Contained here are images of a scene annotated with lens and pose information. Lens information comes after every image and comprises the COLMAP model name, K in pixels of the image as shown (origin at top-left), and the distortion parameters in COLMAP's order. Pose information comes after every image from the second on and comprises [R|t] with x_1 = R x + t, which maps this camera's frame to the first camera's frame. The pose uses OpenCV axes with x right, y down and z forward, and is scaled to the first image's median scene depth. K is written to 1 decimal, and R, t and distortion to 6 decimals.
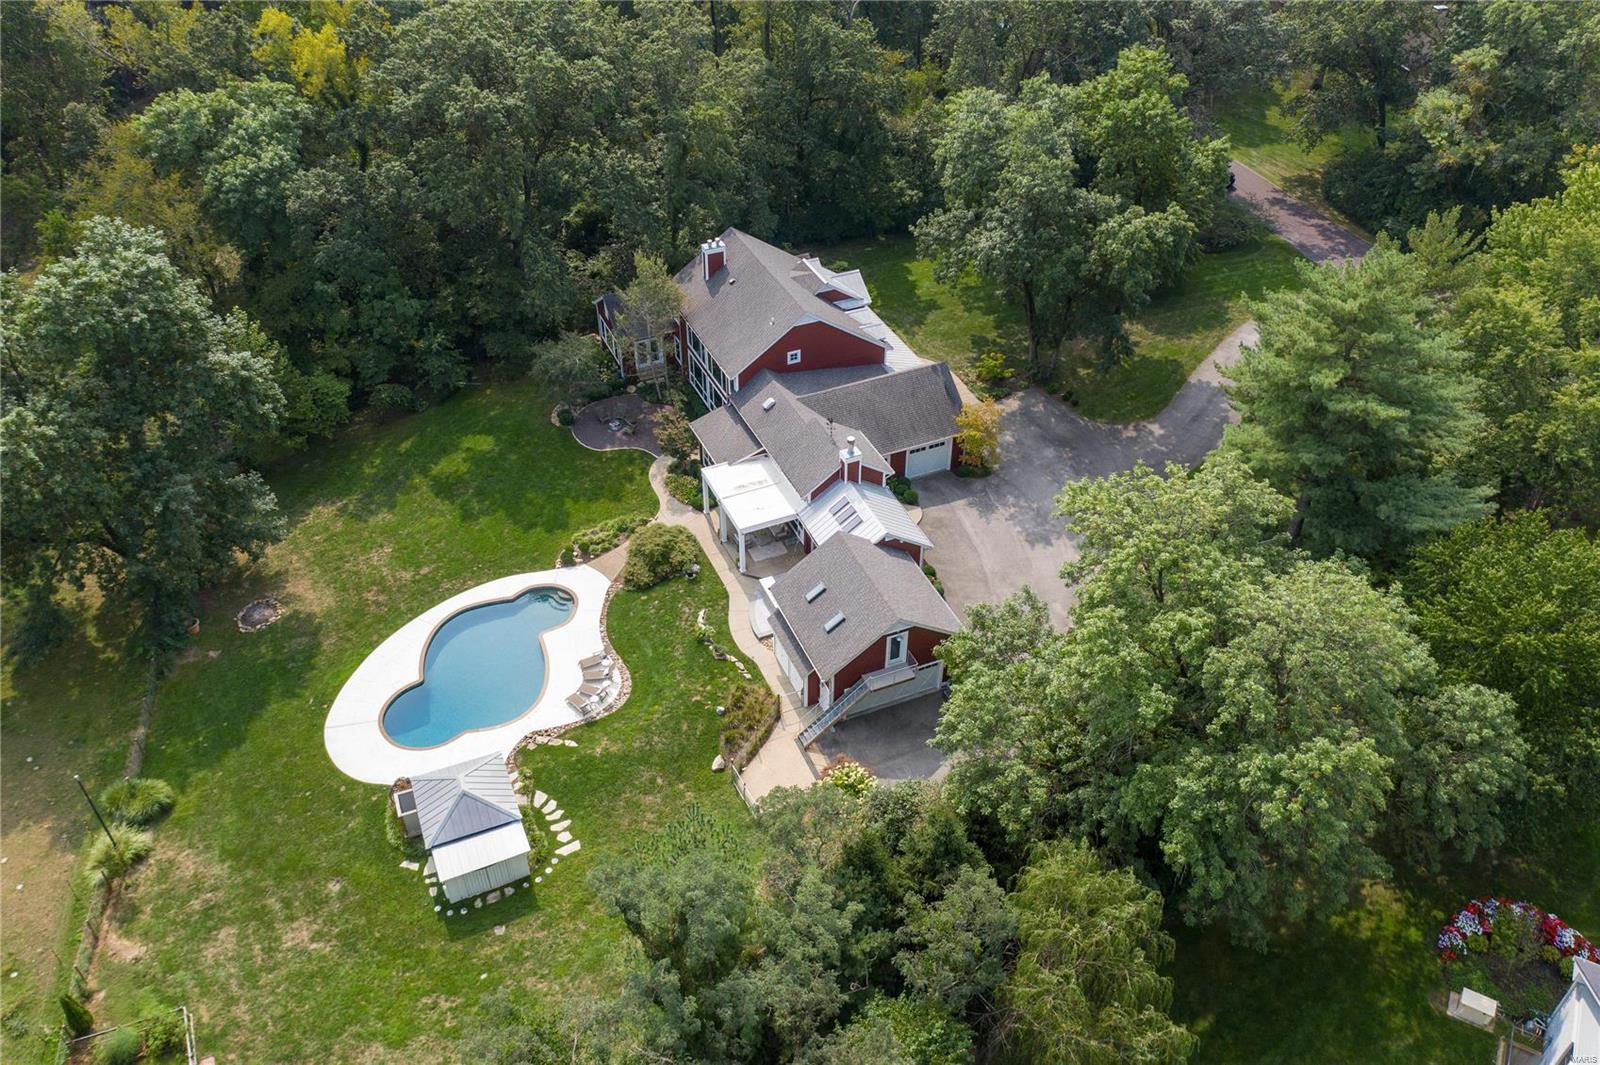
lens RADIAL K [[1249.5, 0, 800.0], [0, 1249.5, 532.5], [0, 0, 1]] dist [-0.010298, -0.003914]
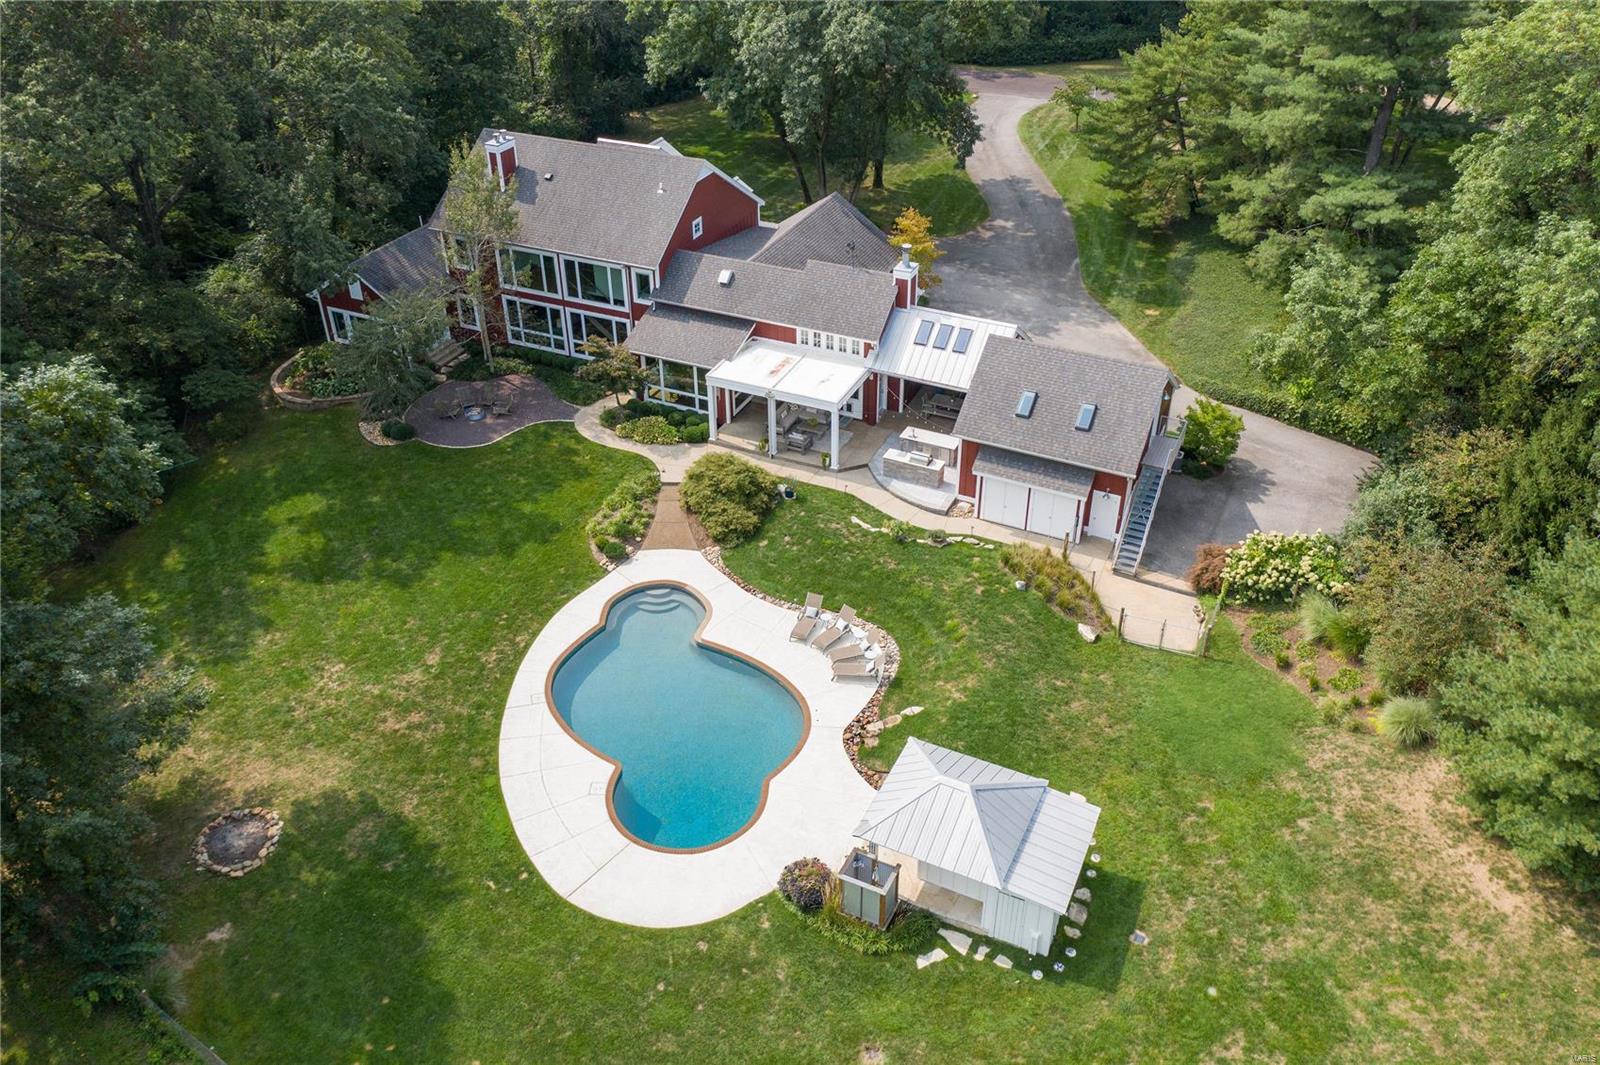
lens RADIAL K [[1249.5, 0, 800.0], [0, 1249.5, 532.5], [0, 0, 1]] dist [-0.010298, -0.003914]
pose [[0.752963, -0.378034, 0.538644, -0.492126], [0.423742, 0.904778, 0.042653, 0.025631], [-0.503478, 0.196130, 0.841453, 0.400357]]
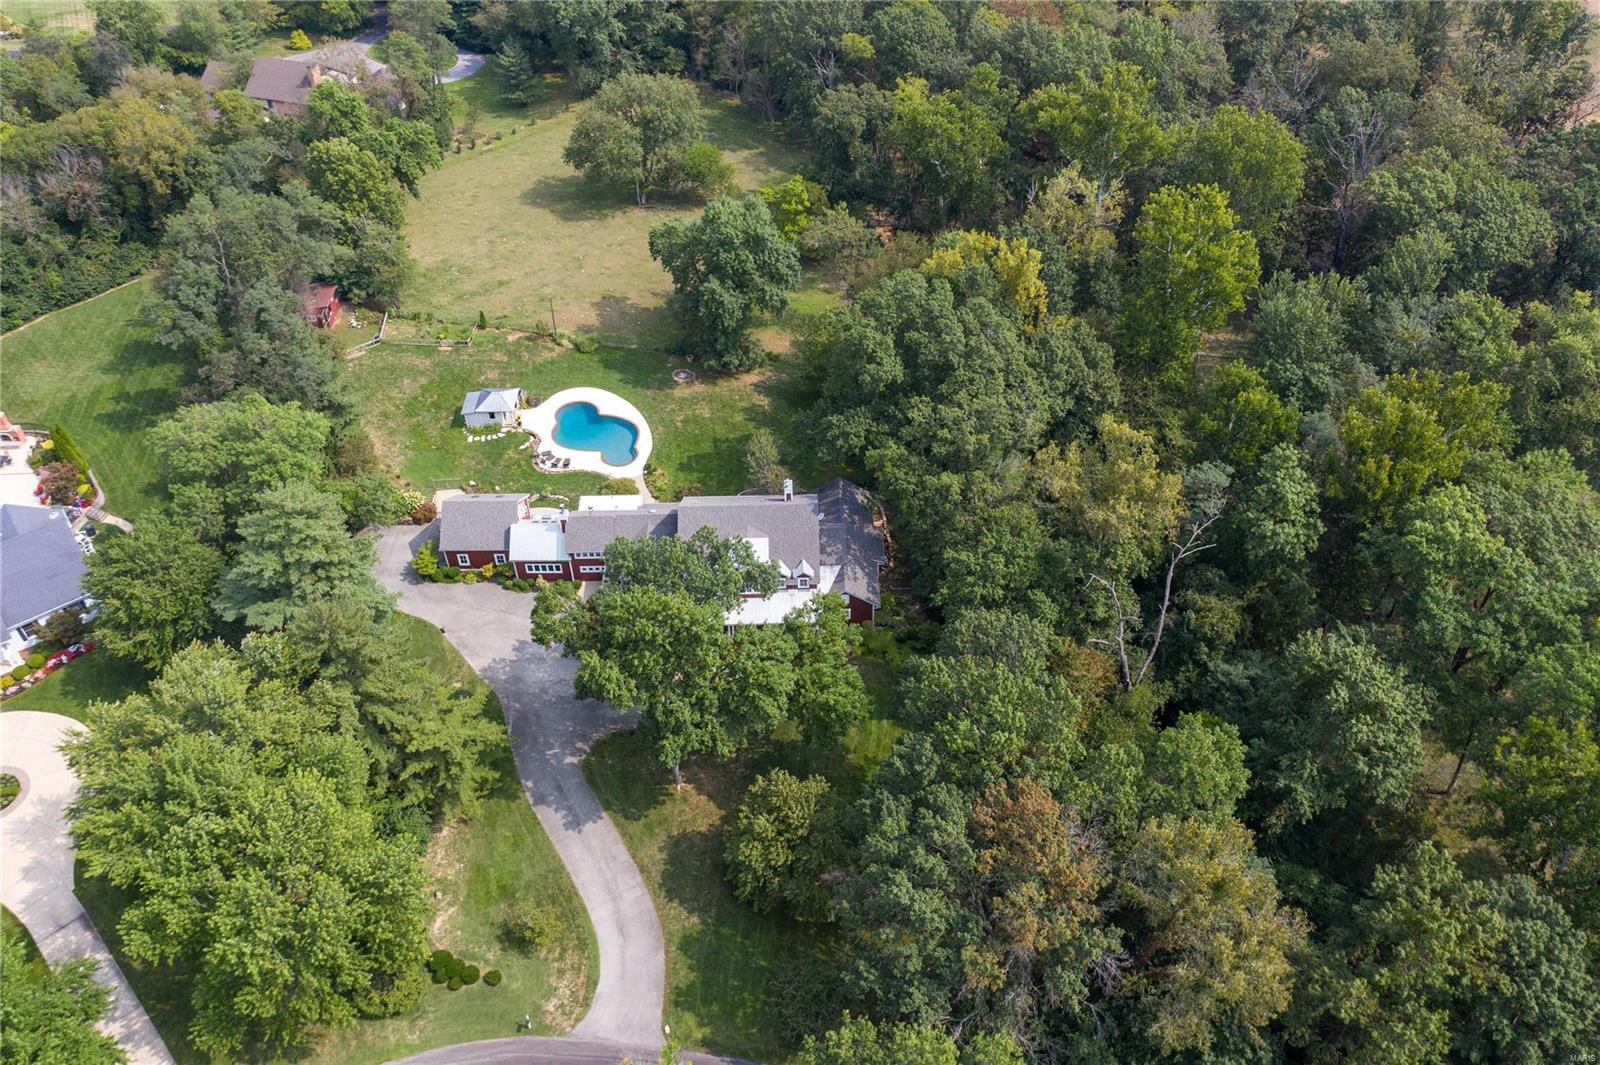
lens RADIAL K [[1245.8, 0, 800.0], [0, 1245.8, 532.5], [0, 0, 1]] dist [-0.001842, -0.001926]
pose [[-0.390857, 0.630666, -0.670441, 1.049000], [-0.571546, 0.404658, 0.713854, -1.423283], [0.721503, 0.662203, 0.202291, 0.898101]]
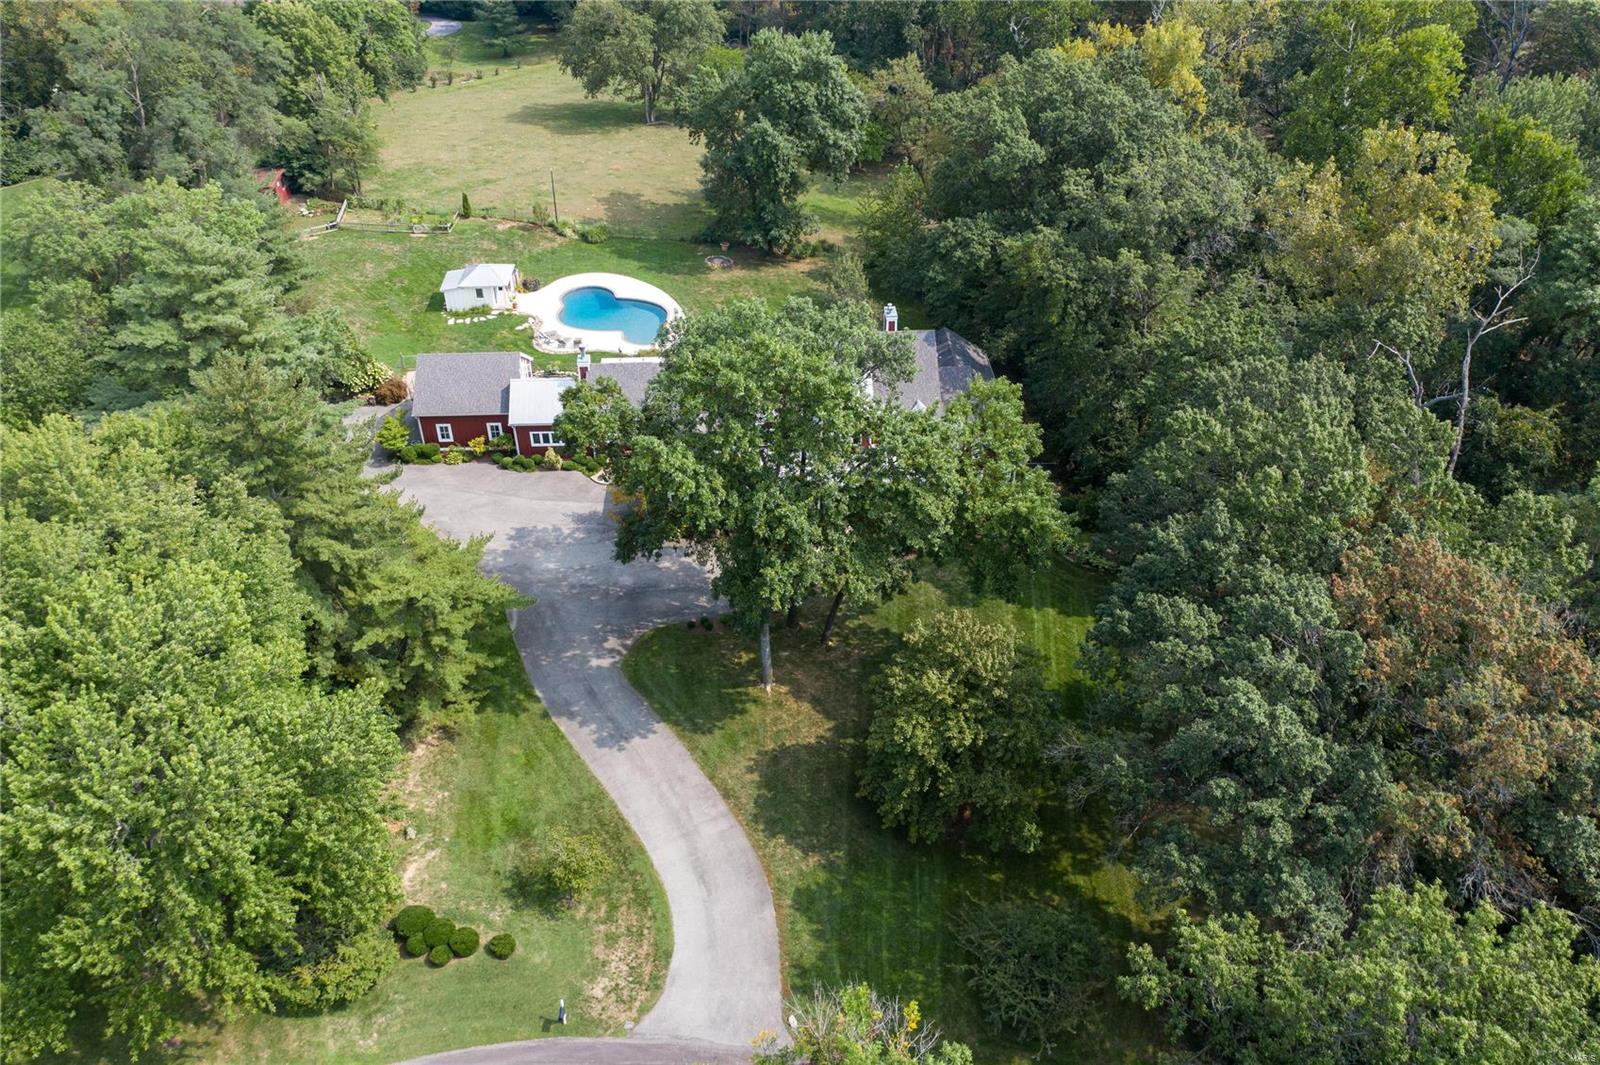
lens RADIAL K [[1249.5, 0, 800.0], [0, 1249.5, 532.5], [0, 0, 1]] dist [-0.010298, -0.003914]
pose [[-0.357426, 0.559327, -0.747930, 0.976691], [-0.584201, 0.490915, 0.646306, -0.896246], [0.728667, 0.667948, 0.151294, 1.073793]]
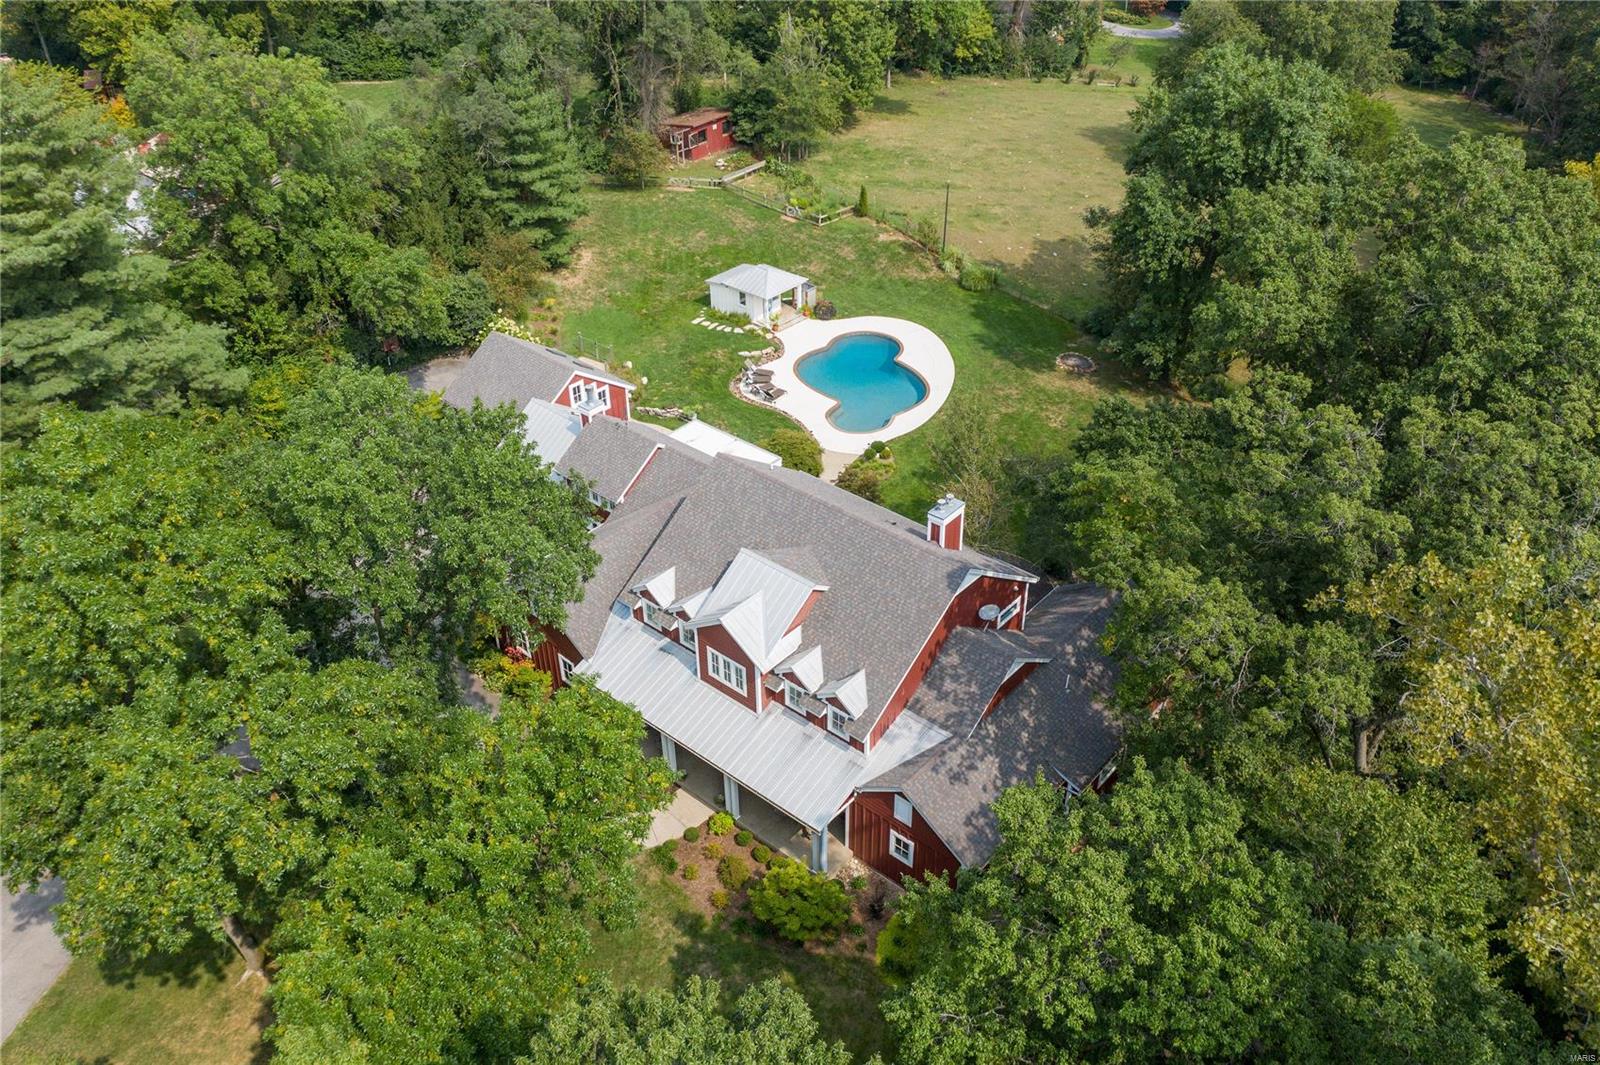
lens RADIAL K [[1249.5, 0, 800.0], [0, 1249.5, 532.5], [0, 0, 1]] dist [-0.010298, -0.003914]
pose [[-0.903715, 0.255241, -0.343732, 0.231331], [-0.260789, 0.308548, 0.914761, -0.873169], [0.339542, 0.916325, -0.212275, 1.306868]]
